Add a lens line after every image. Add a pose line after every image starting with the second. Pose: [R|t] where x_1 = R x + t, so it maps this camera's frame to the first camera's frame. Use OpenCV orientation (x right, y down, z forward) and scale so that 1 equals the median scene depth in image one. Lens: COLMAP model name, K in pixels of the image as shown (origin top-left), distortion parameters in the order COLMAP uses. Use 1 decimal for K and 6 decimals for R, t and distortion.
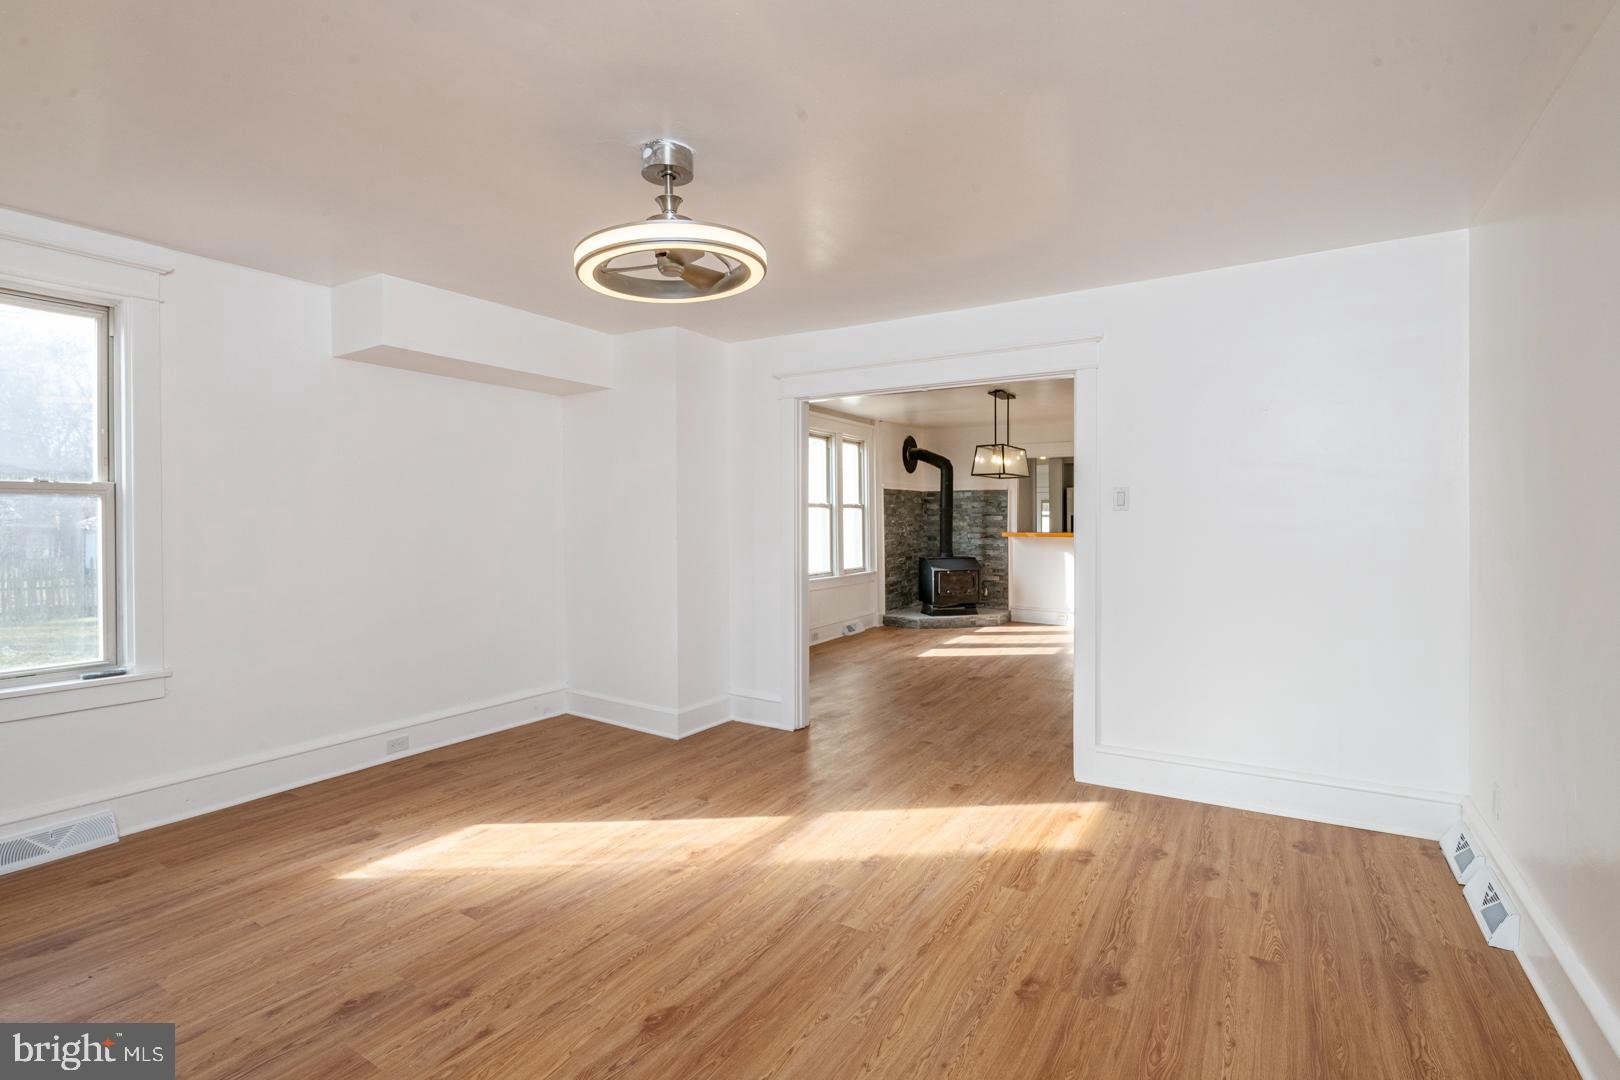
lens RADIAL K [[731.9, 0, 810.0], [0, 731.9, 540.0], [0, 0, 1]] dist [-0.001183, -0.000206]
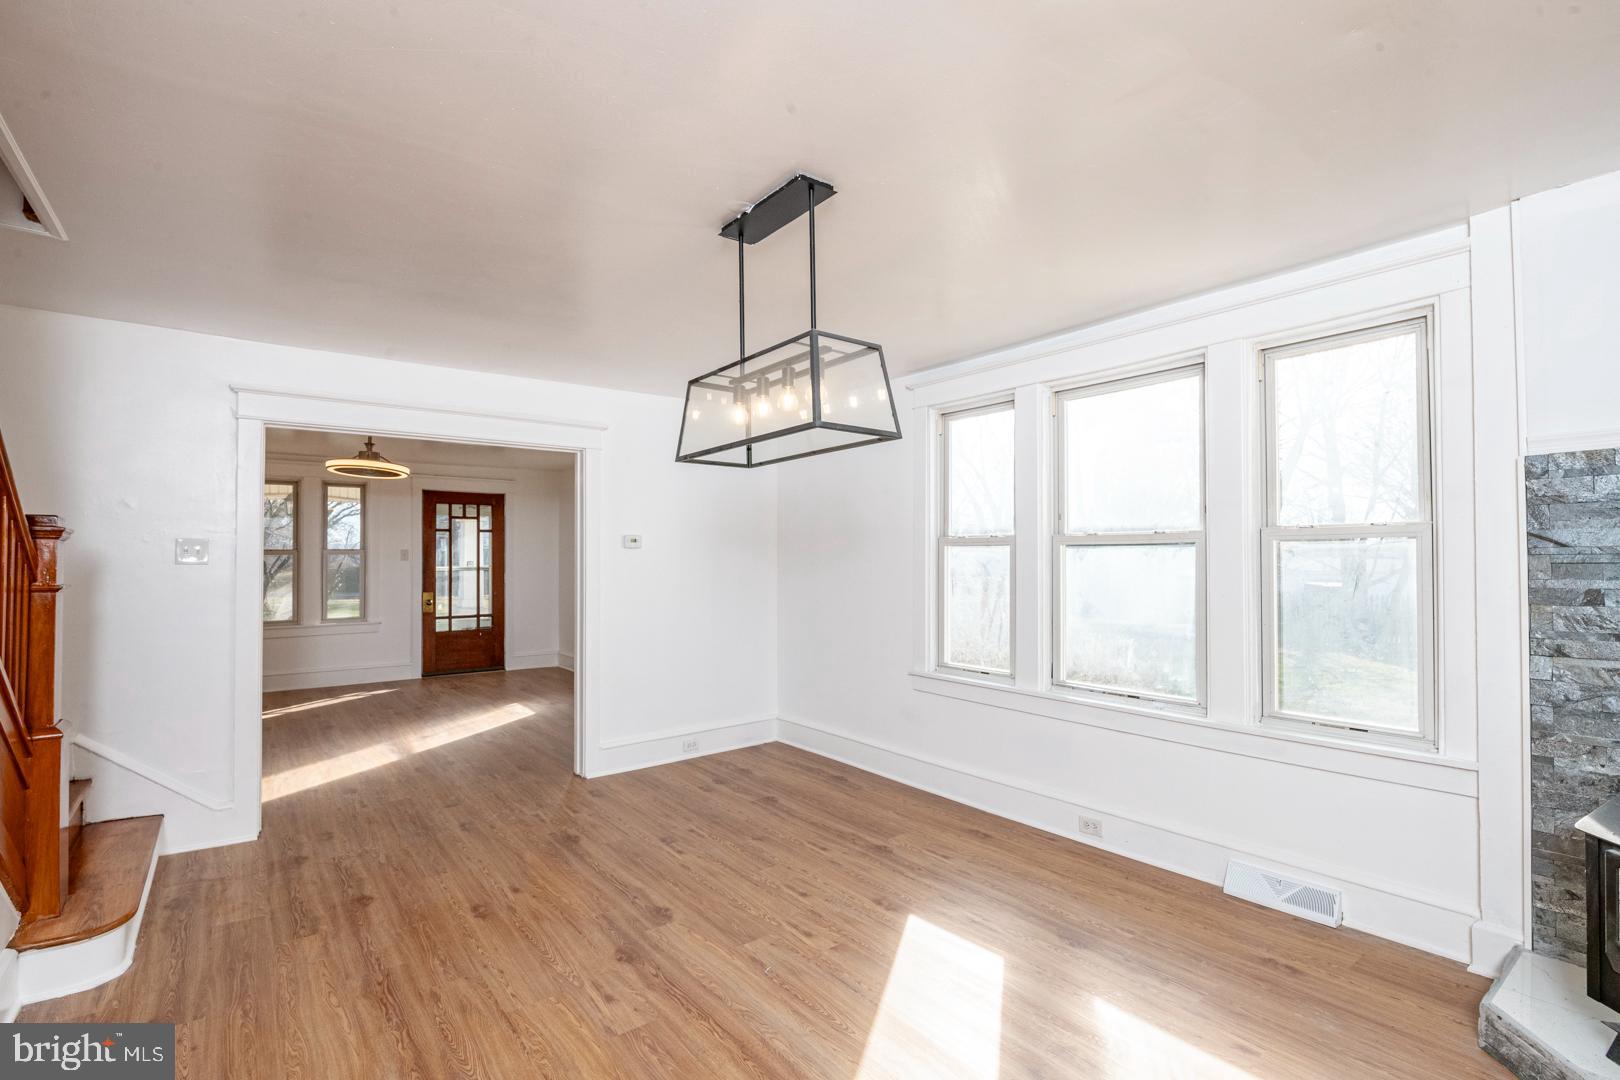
lens RADIAL K [[731.9, 0, 810.0], [0, 731.9, 540.0], [0, 0, 1]] dist [-0.001183, -0.000206]
pose [[-0.346137, -0.015567, -0.938055, 0.870032], [-0.011882, 0.999855, -0.012208, -0.066915], [0.938109, 0.006920, -0.346272, 1.699499]]
